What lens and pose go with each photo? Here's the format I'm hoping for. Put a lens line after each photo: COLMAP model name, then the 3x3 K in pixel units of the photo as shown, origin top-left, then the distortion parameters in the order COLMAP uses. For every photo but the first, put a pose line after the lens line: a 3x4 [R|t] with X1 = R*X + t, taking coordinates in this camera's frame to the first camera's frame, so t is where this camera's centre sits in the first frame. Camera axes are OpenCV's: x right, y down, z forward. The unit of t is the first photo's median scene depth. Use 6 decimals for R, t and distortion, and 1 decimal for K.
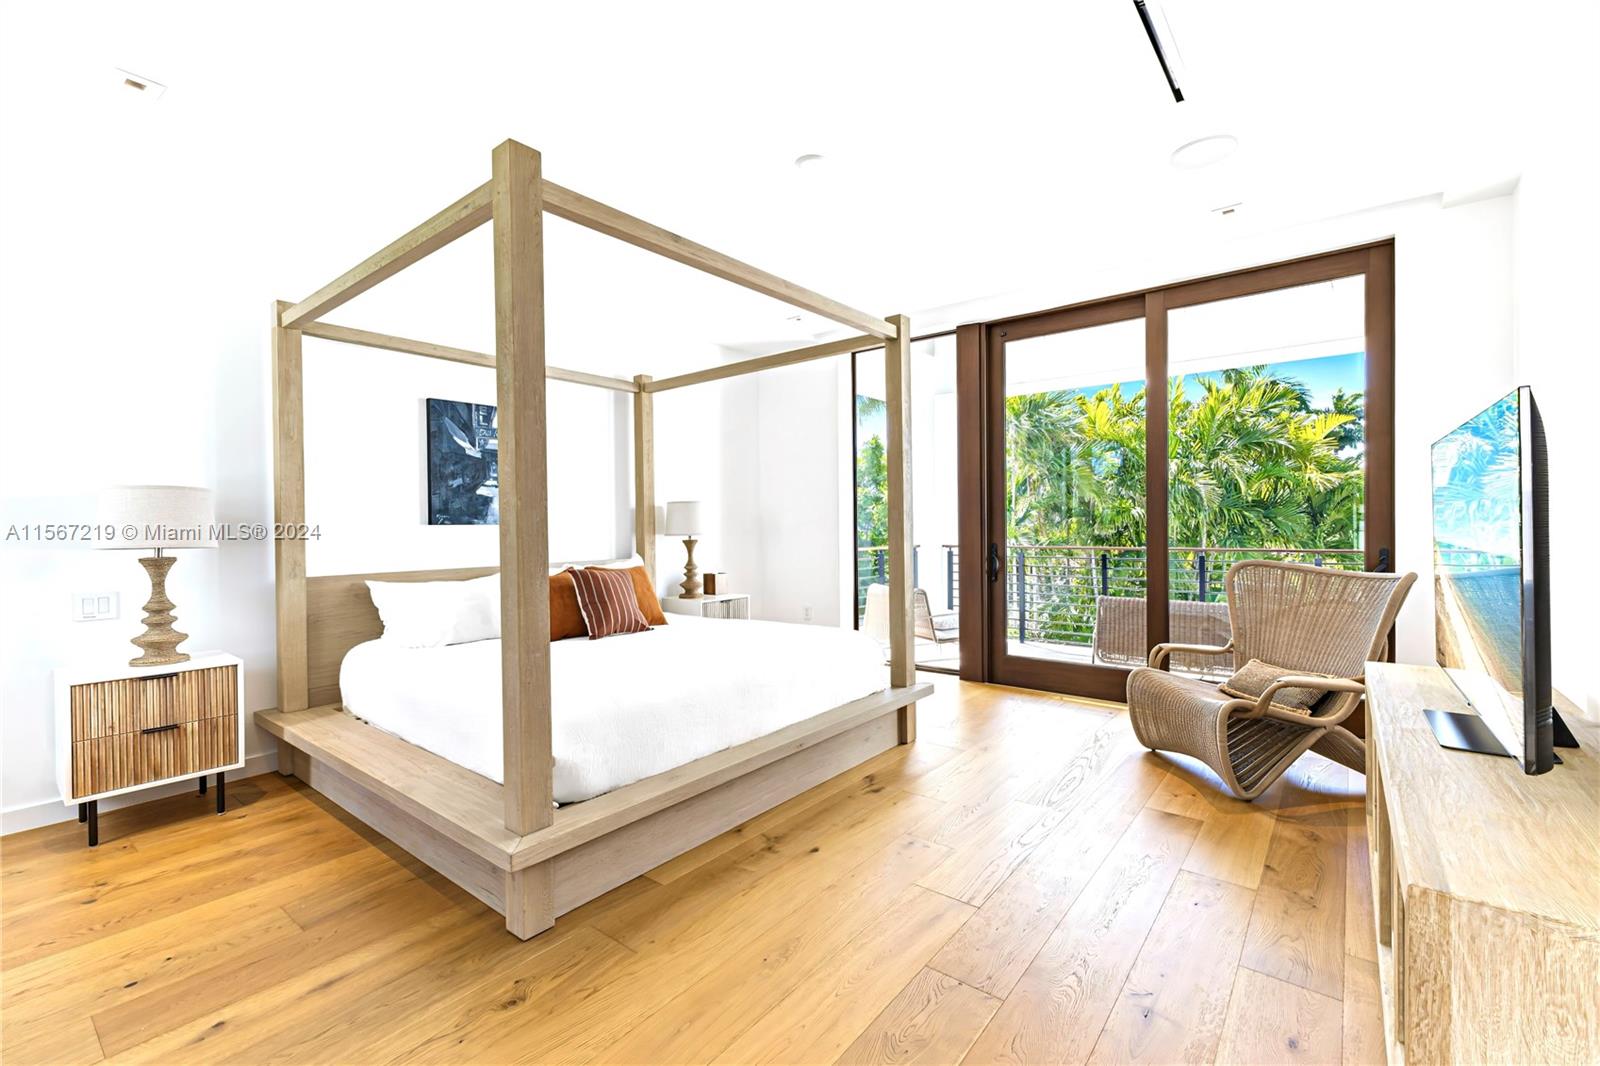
lens RADIAL K [[703.4, 0, 796.6], [0, 703.4, 535.7], [0, 0, 1]] dist [0.010141, -0.002973]
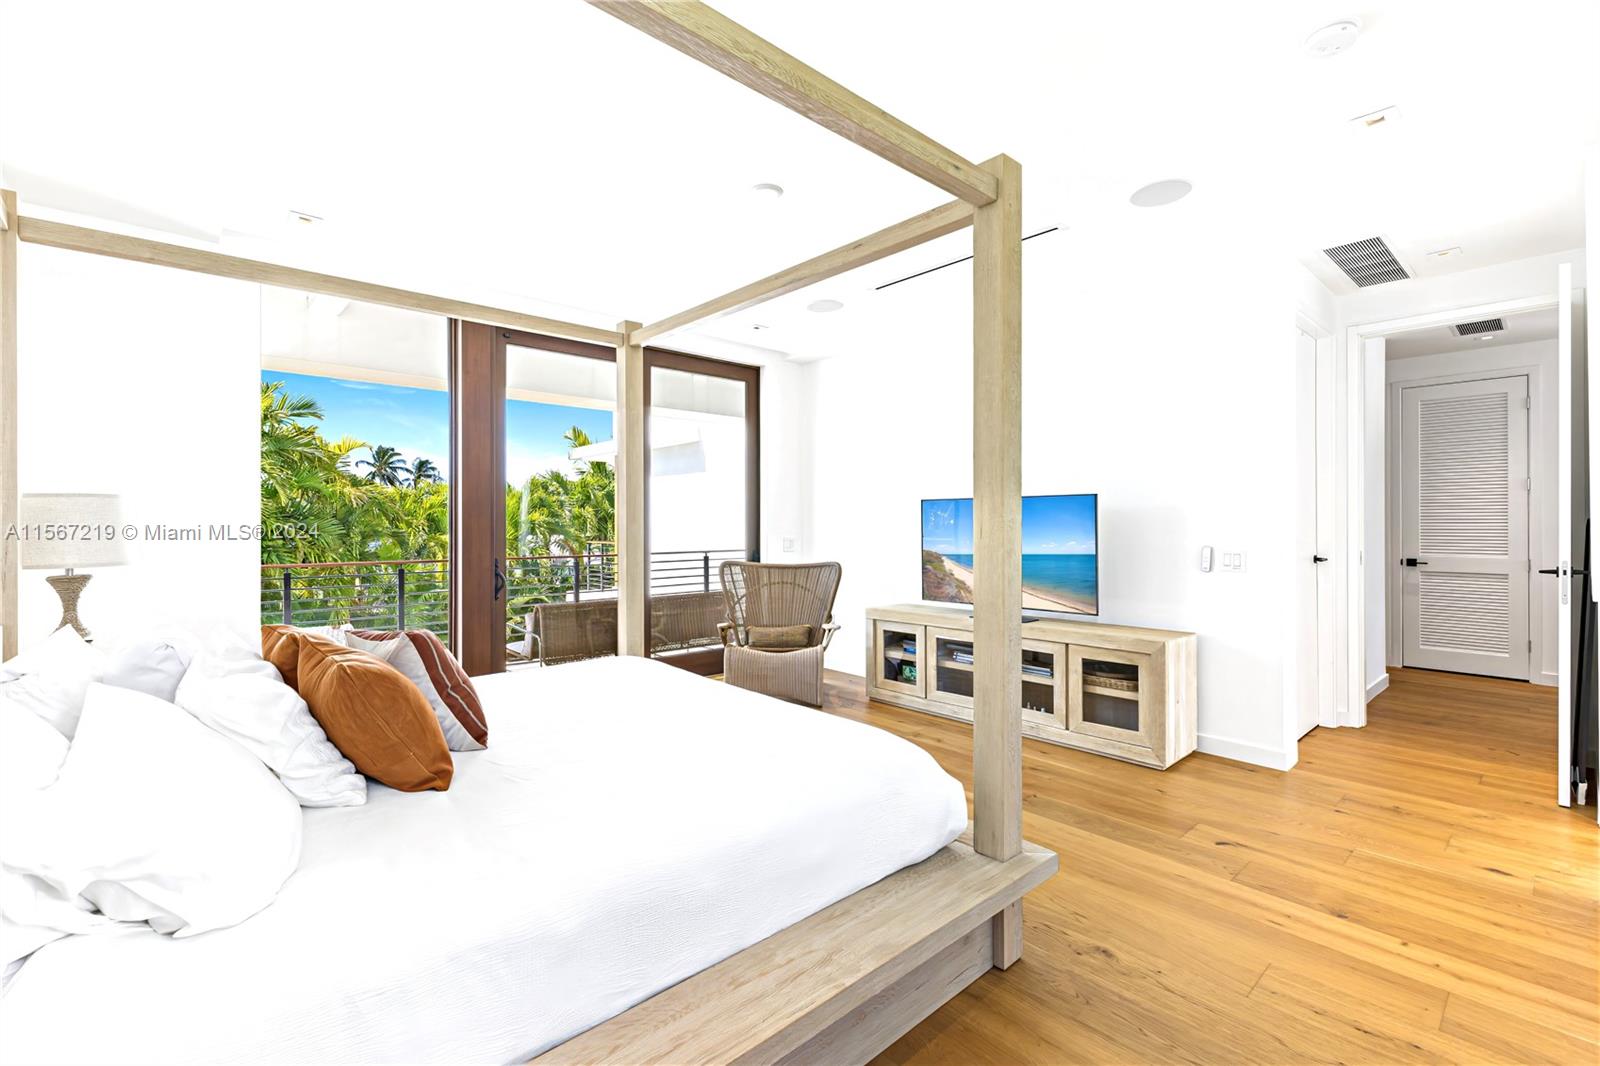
lens RADIAL K [[703.4, 0, 798.1], [0, 703.4, 524.4], [0, 0, 1]] dist [0.010141, -0.002973]
pose [[0.147532, 0.008358, 0.989022, -1.167226], [0.015171, 0.999828, -0.010713, -0.028714], [-0.988941, 0.016585, 0.147380, 0.941990]]
